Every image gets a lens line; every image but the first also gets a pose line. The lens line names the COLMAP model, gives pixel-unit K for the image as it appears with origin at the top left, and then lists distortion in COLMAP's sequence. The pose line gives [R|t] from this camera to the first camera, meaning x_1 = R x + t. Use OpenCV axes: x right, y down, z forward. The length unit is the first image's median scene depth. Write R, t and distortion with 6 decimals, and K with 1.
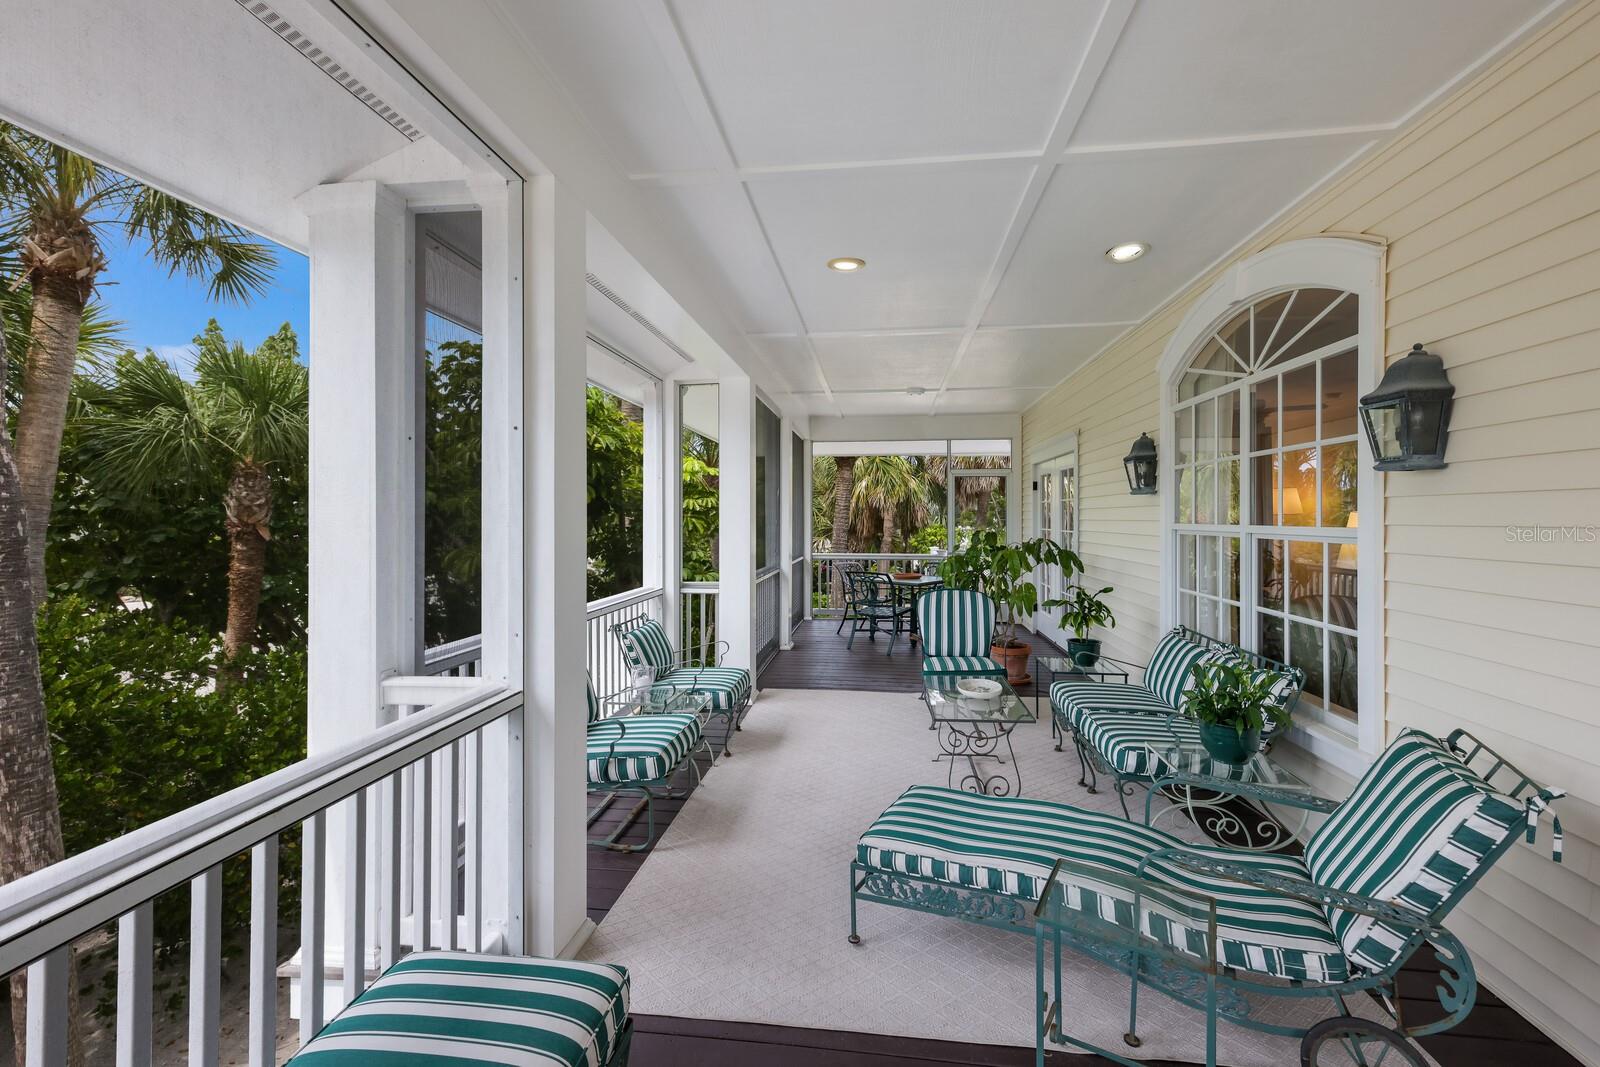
lens RADIAL K [[691.3, 0, 800.2], [0, 691.3, 513.6], [0, 0, 1]] dist [0.010283, 0.000358]
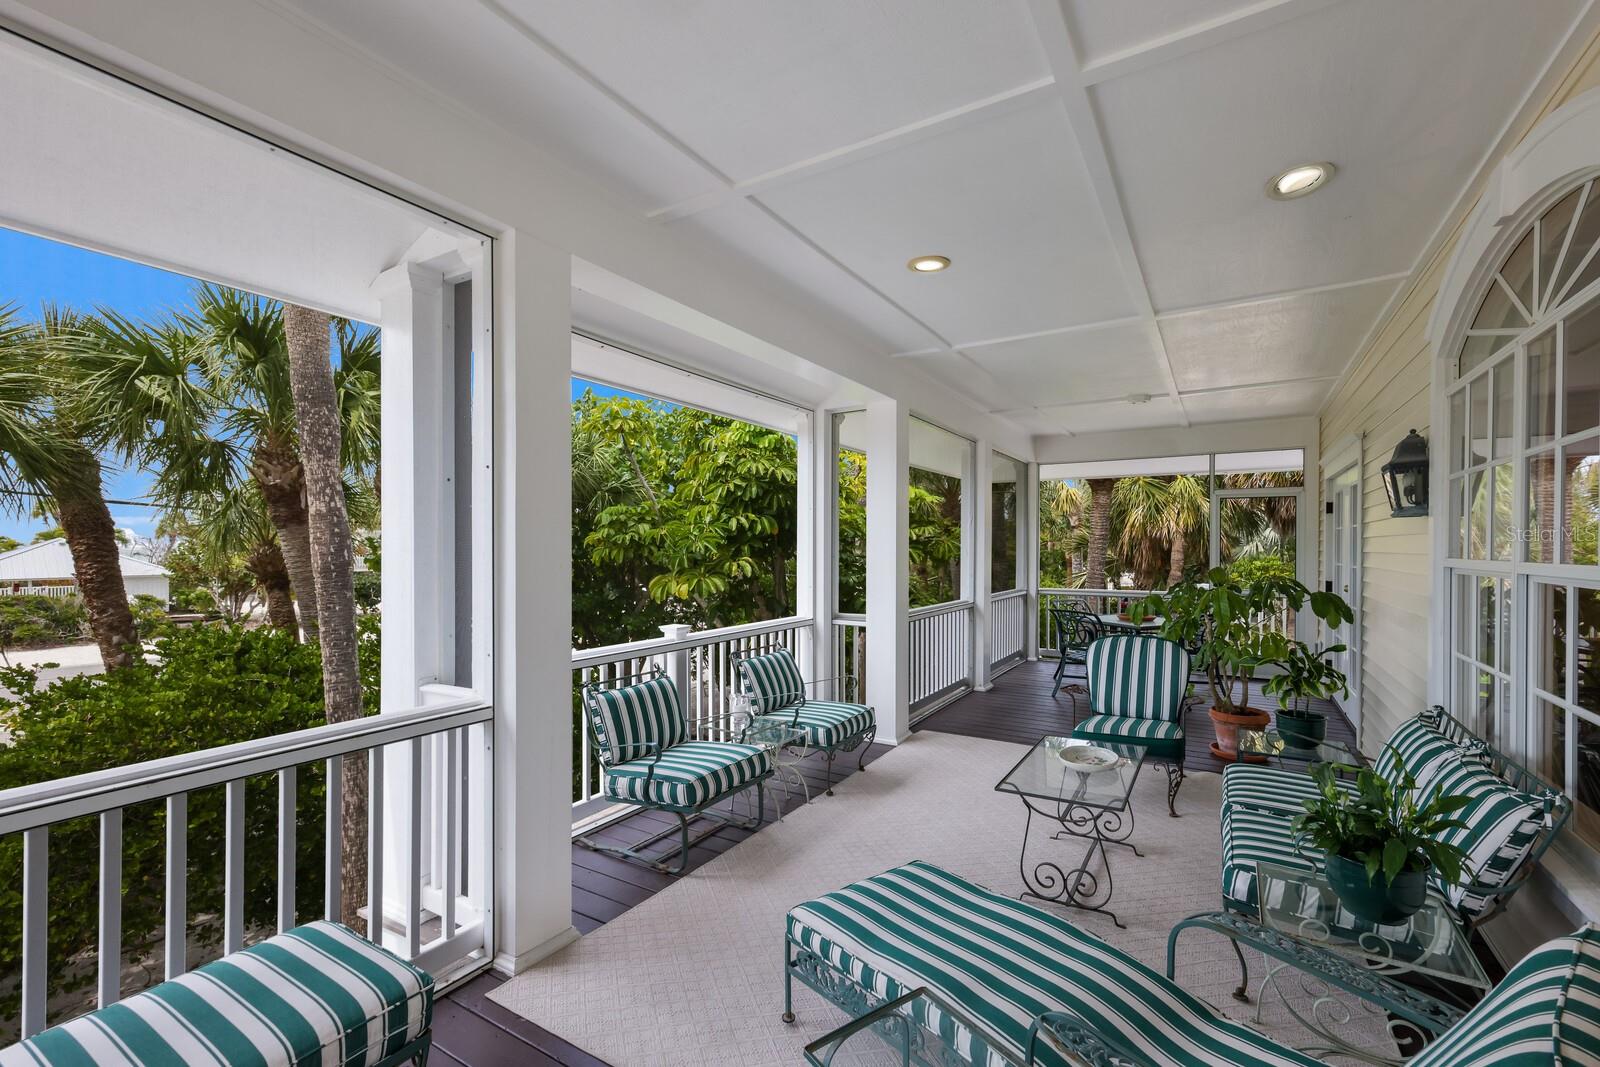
lens RADIAL K [[691.1, 0, 802.6], [0, 691.1, 546.9], [0, 0, 1]] dist [0.011217, 0.000318]
pose [[0.909380, 0.001362, -0.415964, 0.330745], [0.000354, 0.999992, 0.004047, 0.000338], [0.415966, -0.003828, 0.909372, 0.136606]]
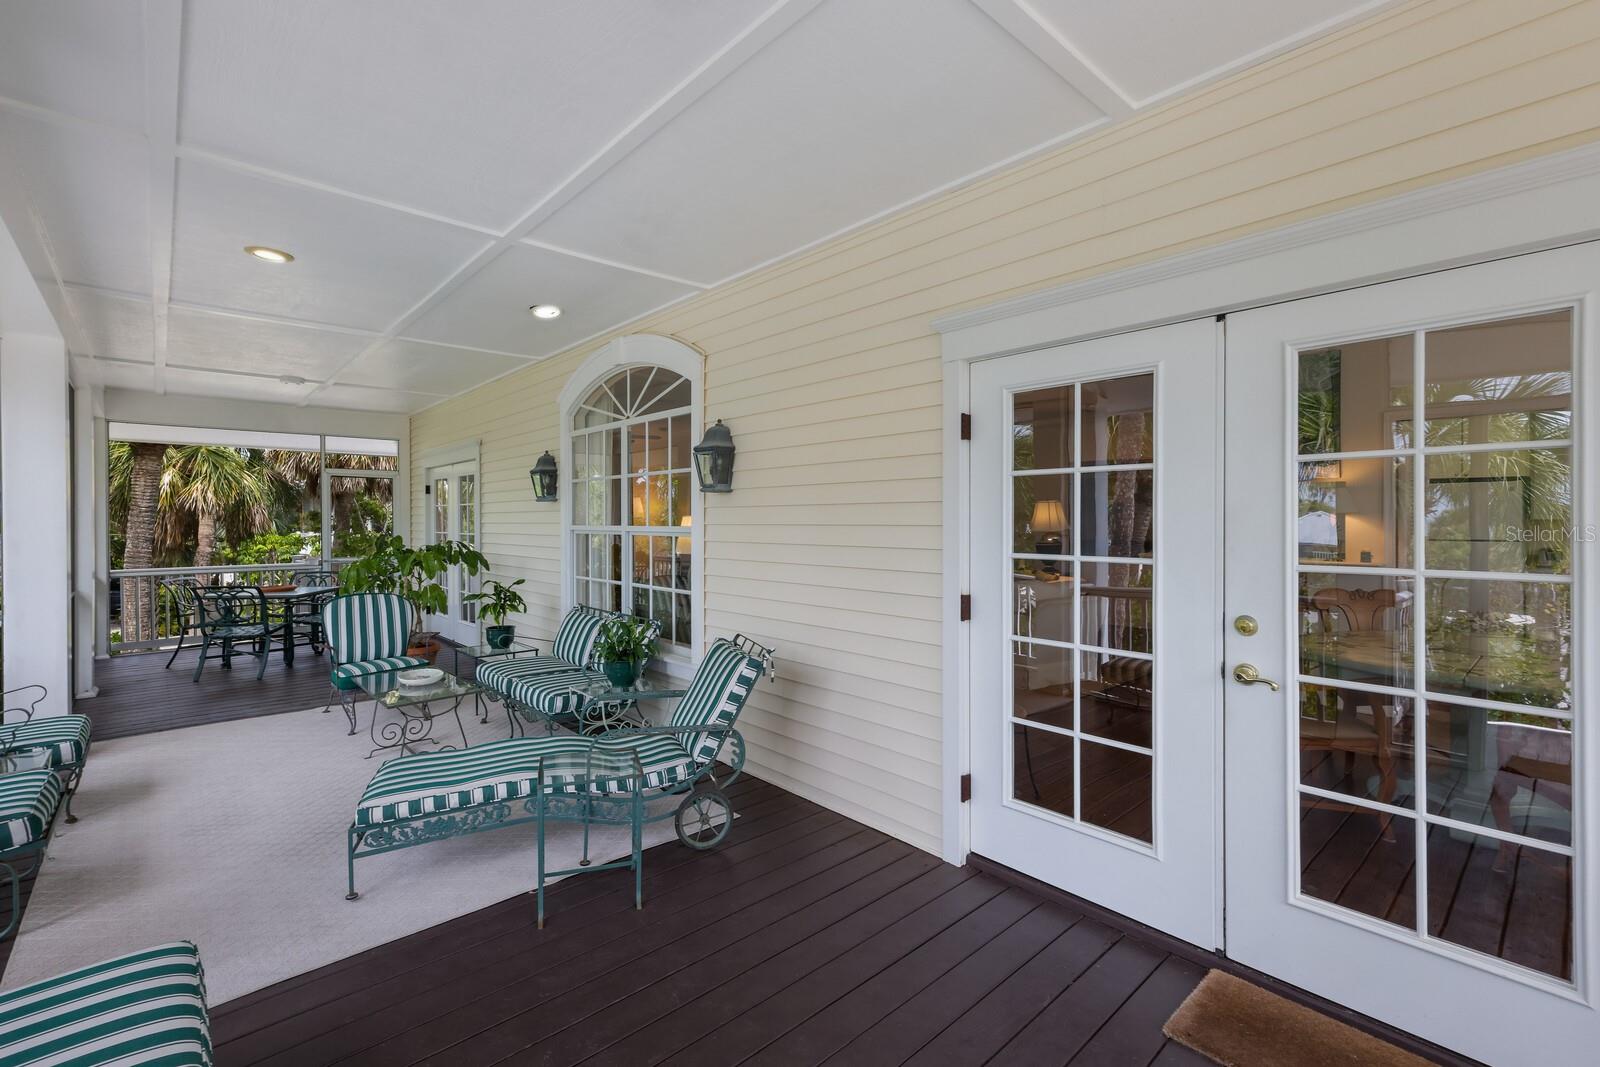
lens RADIAL K [[704.6, 0, 794.9], [0, 704.6, 521.7], [0, 0, 1]] dist [0.011586, 0.000216]
pose [[0.656927, -0.004933, 0.753938, -0.222915], [-0.000011, 0.999979, 0.006552, -0.000664], [-0.753954, -0.004313, 0.656913, -0.208099]]
